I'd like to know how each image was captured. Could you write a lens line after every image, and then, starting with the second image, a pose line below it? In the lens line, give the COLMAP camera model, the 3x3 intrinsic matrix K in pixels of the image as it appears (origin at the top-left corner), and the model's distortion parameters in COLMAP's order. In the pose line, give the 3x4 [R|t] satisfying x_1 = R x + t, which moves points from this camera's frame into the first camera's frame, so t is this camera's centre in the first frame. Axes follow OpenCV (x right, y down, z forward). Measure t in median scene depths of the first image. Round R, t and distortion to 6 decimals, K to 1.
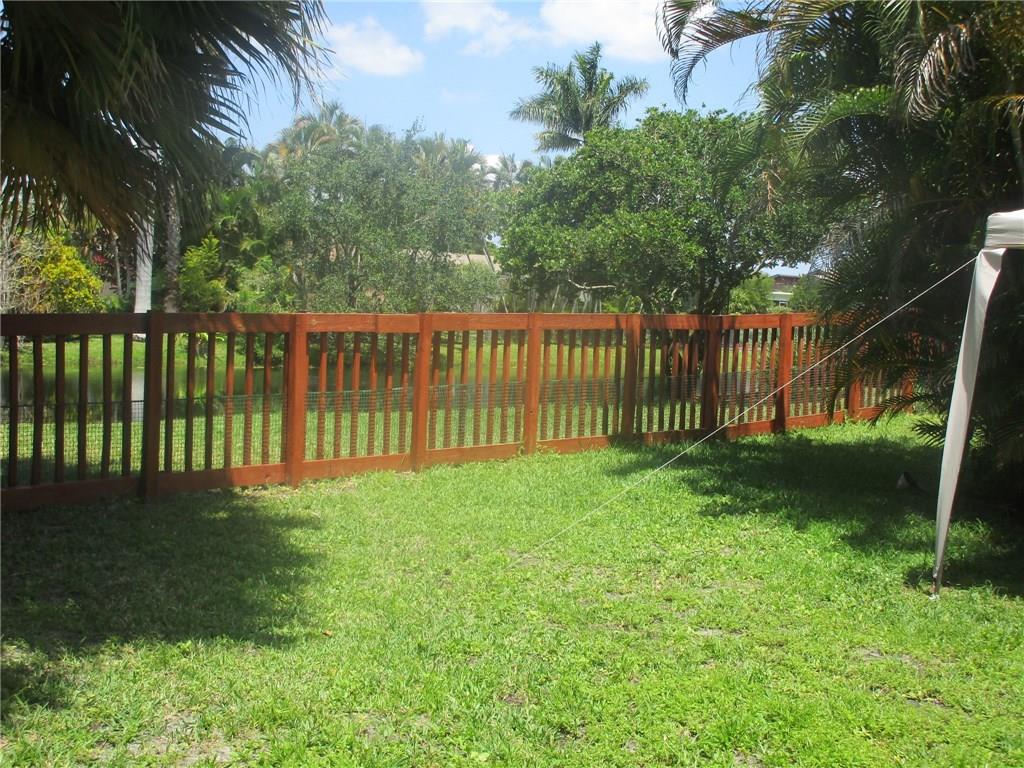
lens RADIAL K [[1275.2, 0, 512.0], [0, 1275.2, 384.0], [0, 0, 1]] dist [-0.015127, 0.036112]
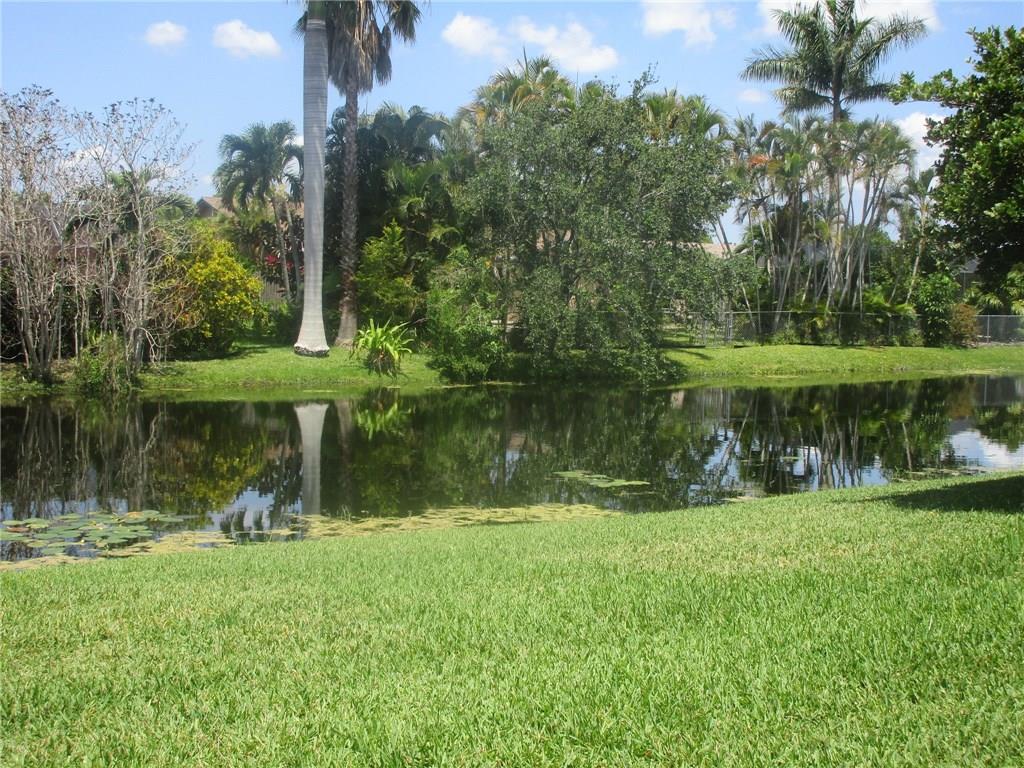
lens RADIAL K [[1275.2, 0, 512.0], [0, 1275.2, 384.0], [0, 0, 1]] dist [-0.015127, 0.036112]
pose [[0.989712, -0.017148, -0.142045, -0.047343], [0.017532, 0.999845, 0.001452, -0.013550], [0.141998, -0.003927, 0.989859, 0.203348]]
